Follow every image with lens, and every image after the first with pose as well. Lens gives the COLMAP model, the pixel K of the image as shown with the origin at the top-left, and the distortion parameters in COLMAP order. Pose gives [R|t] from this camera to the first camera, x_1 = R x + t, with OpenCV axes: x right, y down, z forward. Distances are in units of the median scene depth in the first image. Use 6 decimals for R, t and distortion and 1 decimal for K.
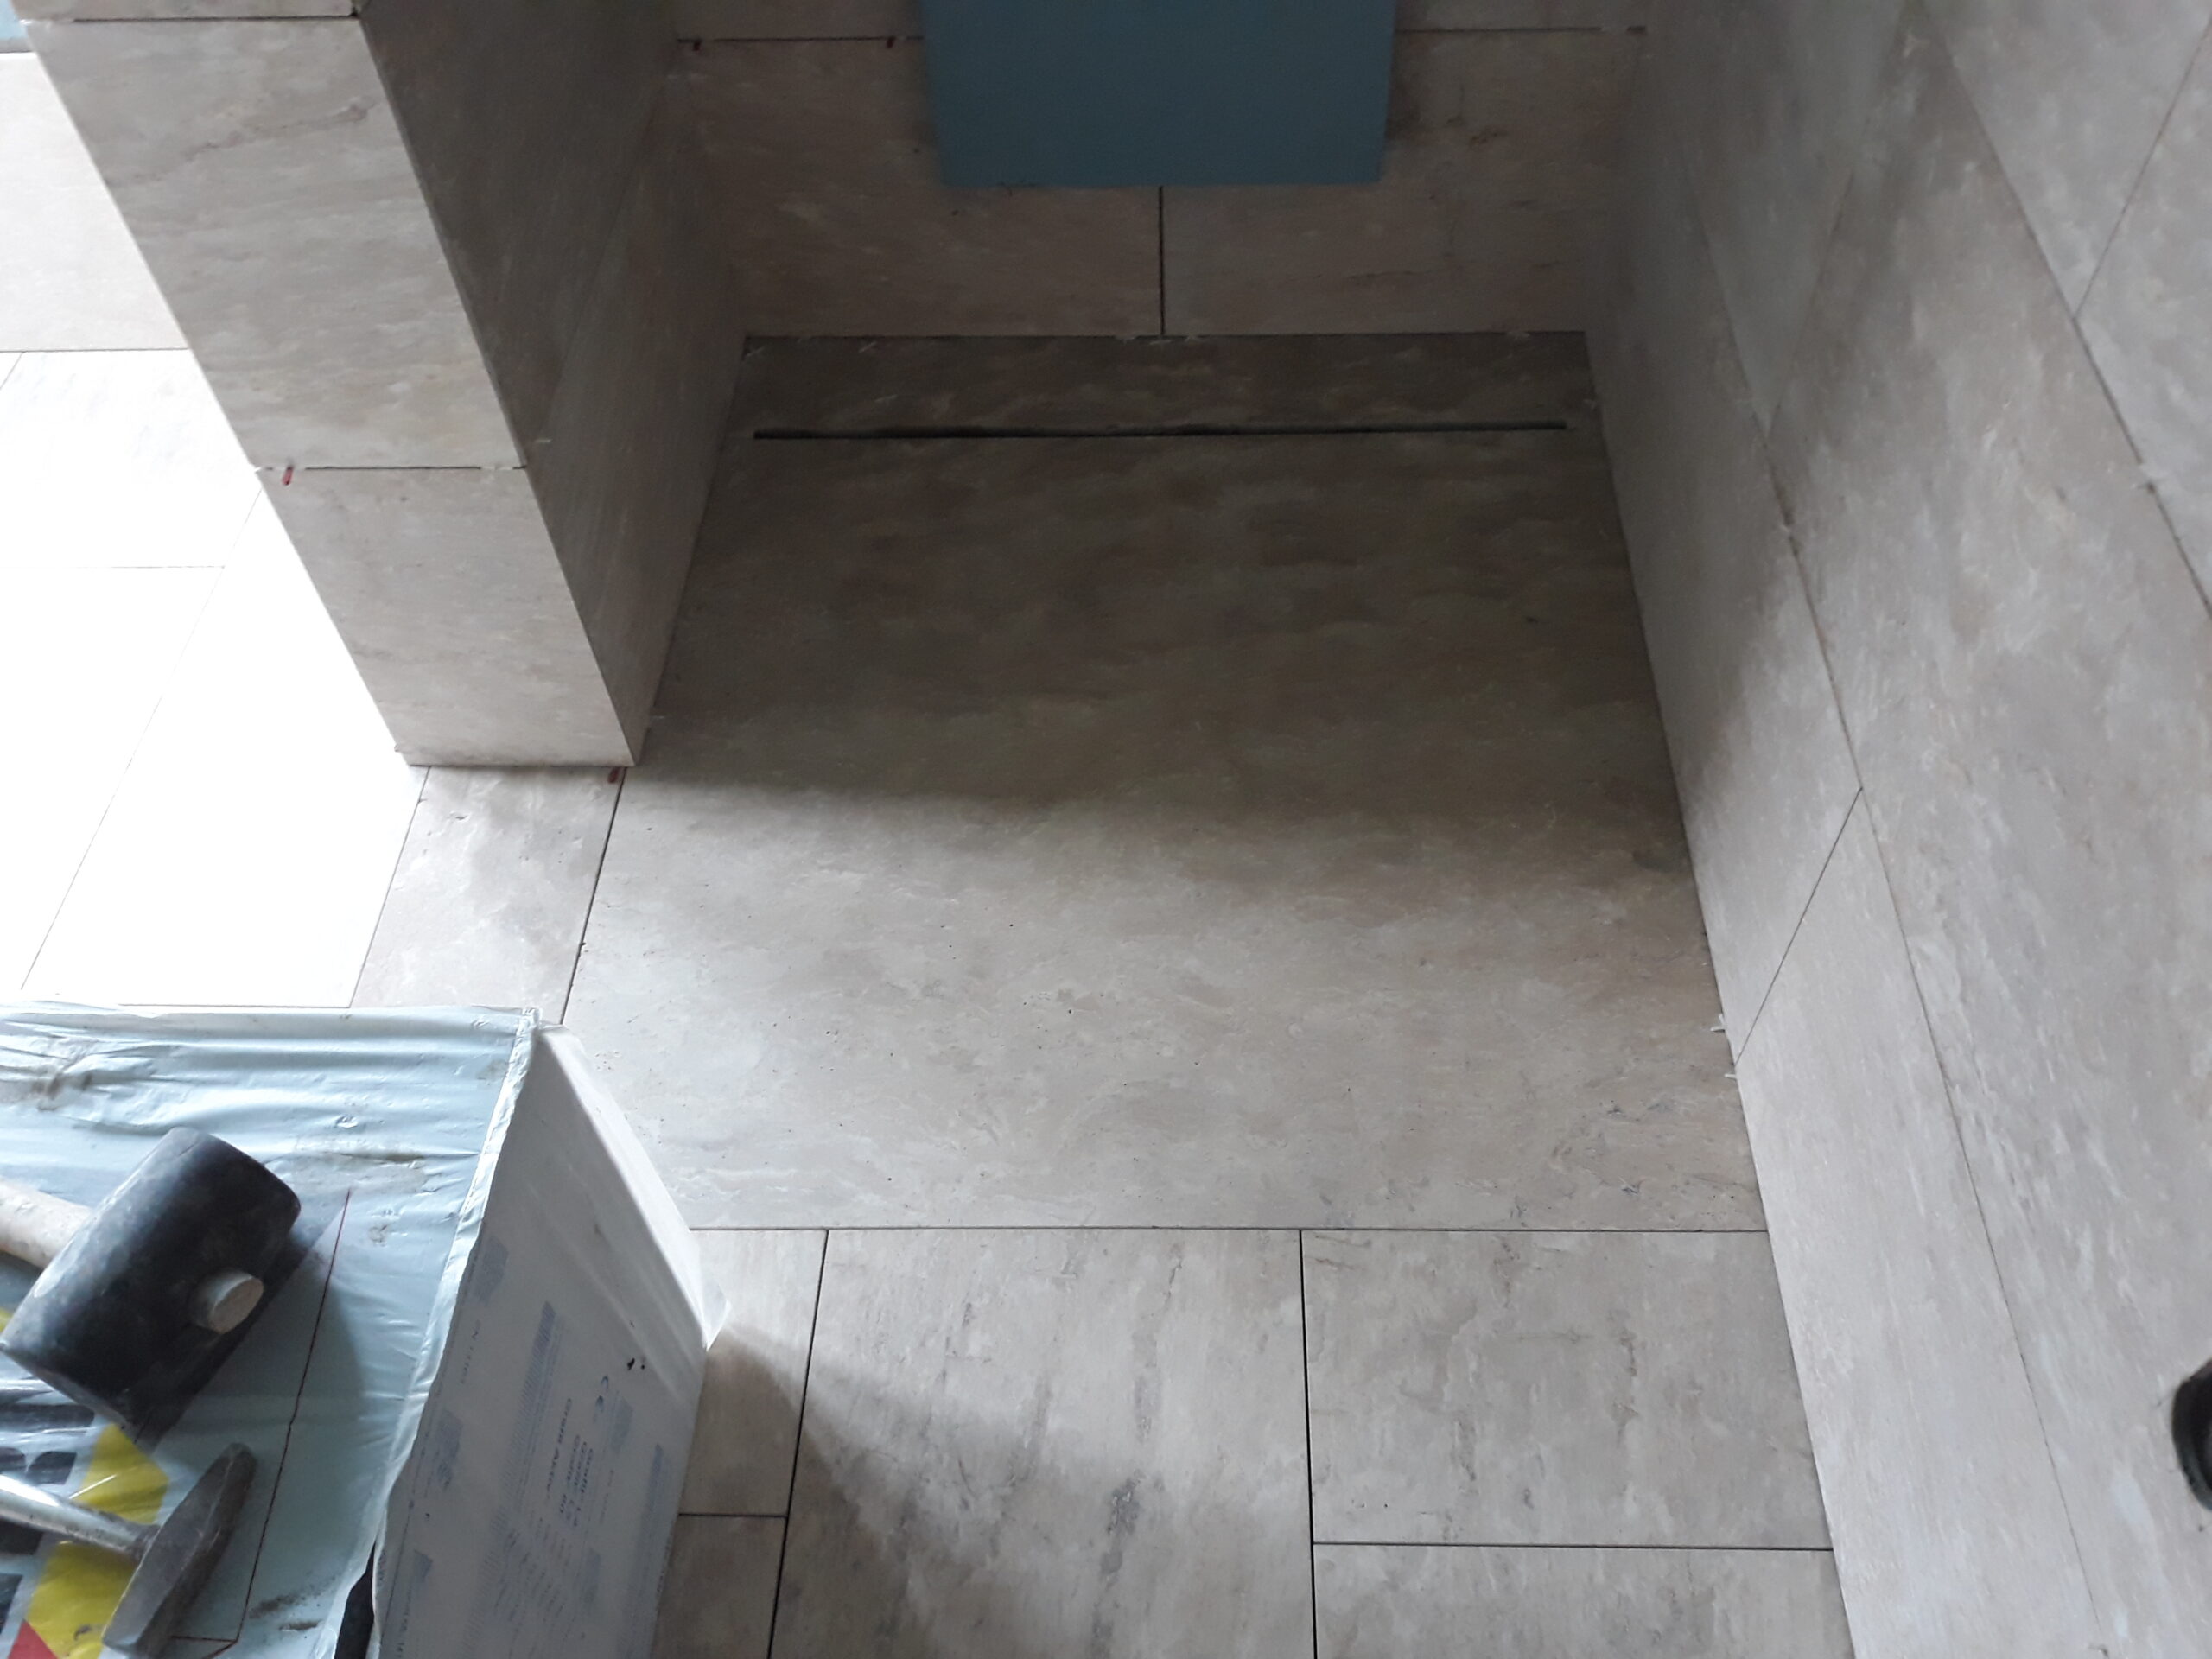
lens RADIAL K [[1891.3, 0, 1135.0], [0, 1891.3, 868.2], [0, 0, 1]] dist [0.059266, -0.090212]
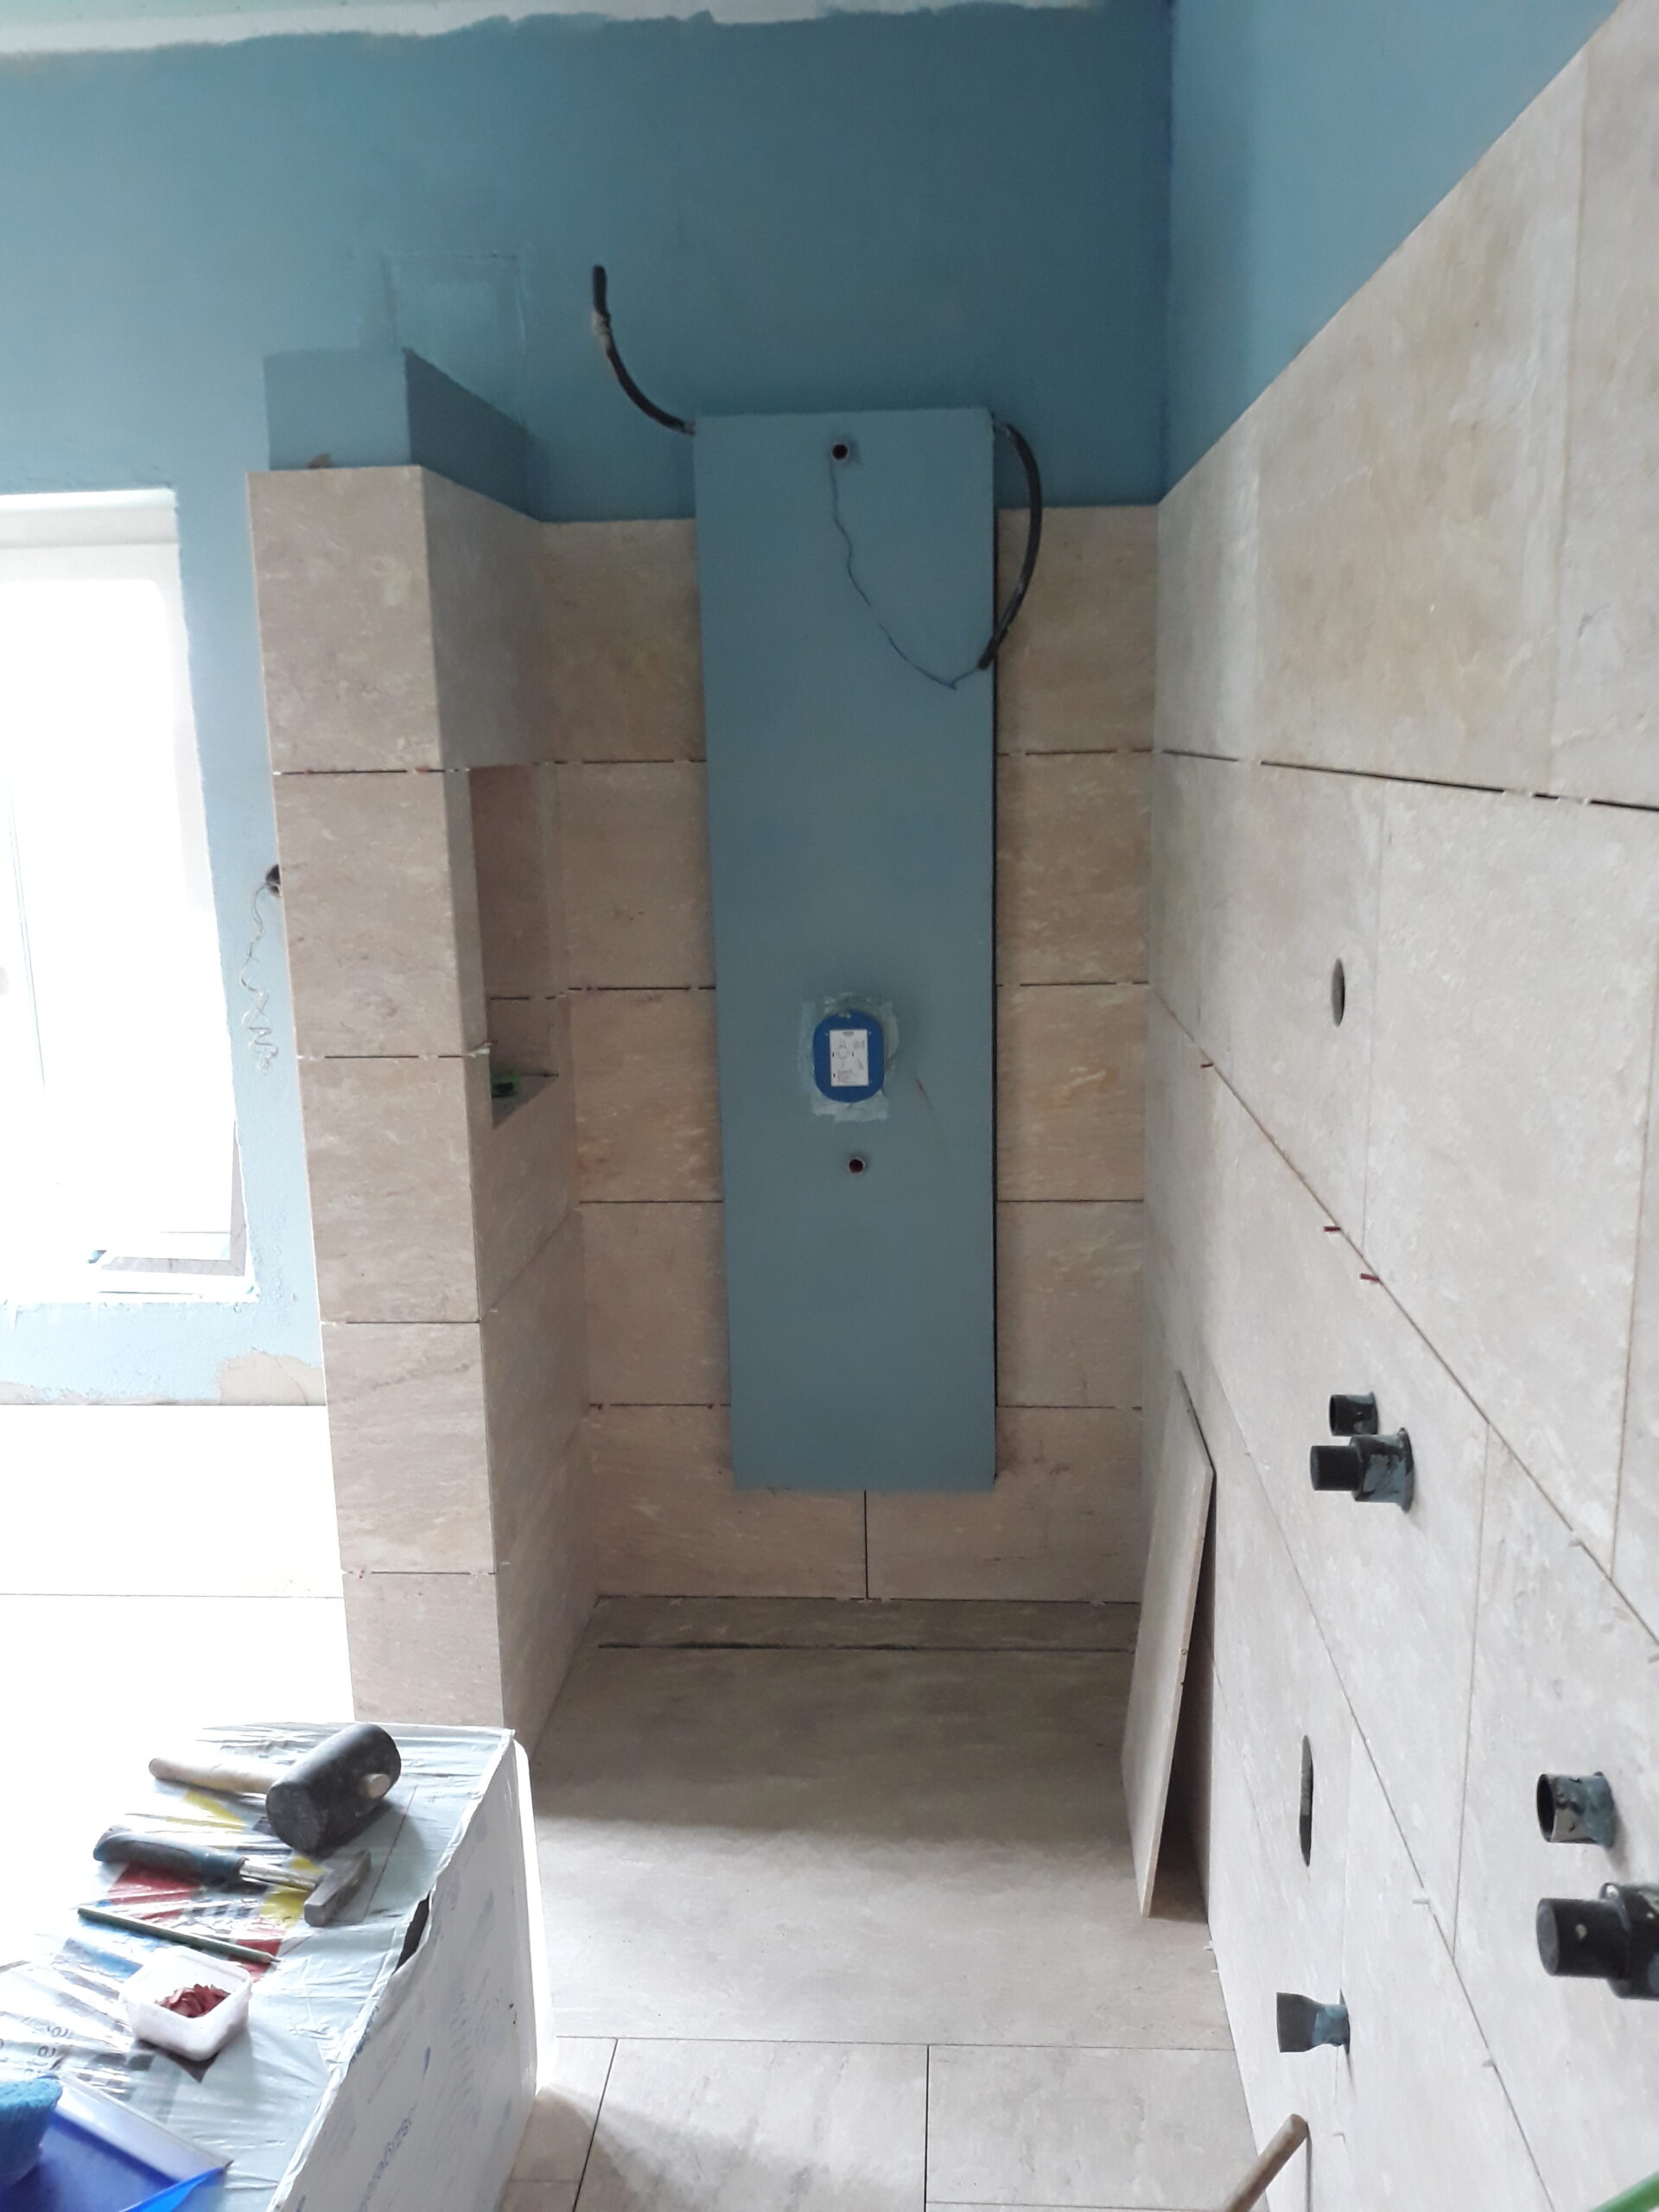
lens RADIAL K [[1842.0, 0, 838.6], [0, 1842.0, 1144.7], [0, 0, 1]] dist [-0.007599, 0.015333]
pose [[0.999325, 0.014671, -0.033671, 0.055279], [-0.032458, 0.781827, -0.622650, 0.550051], [0.017190, 0.623323, 0.781776, -0.603661]]
